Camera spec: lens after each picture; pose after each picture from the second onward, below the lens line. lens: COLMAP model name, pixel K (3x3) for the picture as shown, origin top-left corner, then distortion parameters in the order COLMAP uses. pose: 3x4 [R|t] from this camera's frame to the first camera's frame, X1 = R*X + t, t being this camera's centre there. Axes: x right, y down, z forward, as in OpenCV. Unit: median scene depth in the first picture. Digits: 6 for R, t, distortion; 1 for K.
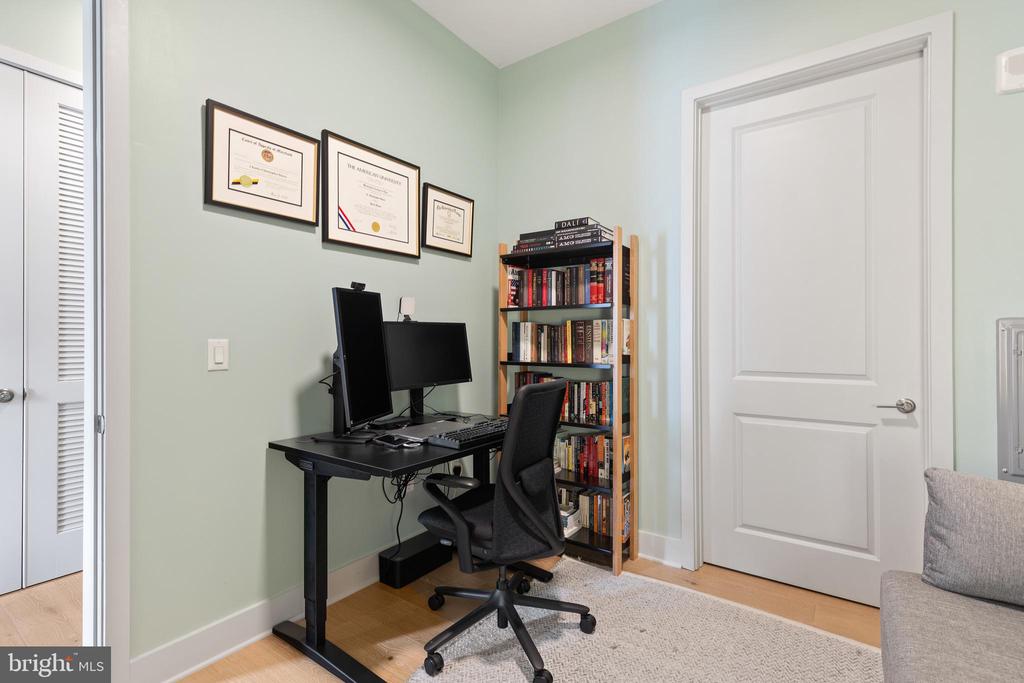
lens RADIAL K [[477.9, 0, 515.3], [0, 477.9, 339.2], [0, 0, 1]] dist [0.010947, 0.000091]
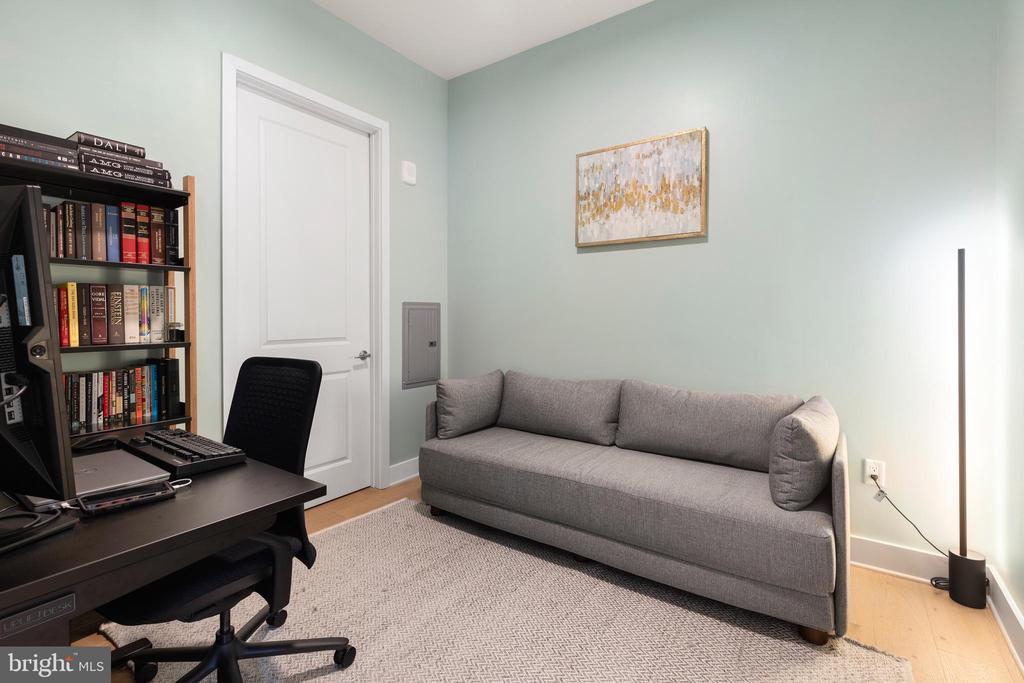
lens RADIAL K [[469.6, 0, 513.2], [0, 469.6, 318.7], [0, 0, 1]] dist [0.004274, 0.000210]
pose [[-0.004622, -0.006240, 0.999970, -0.563088], [0.001992, 0.999978, 0.006249, 0.008517], [-0.999987, 0.002020, -0.004610, 0.405473]]
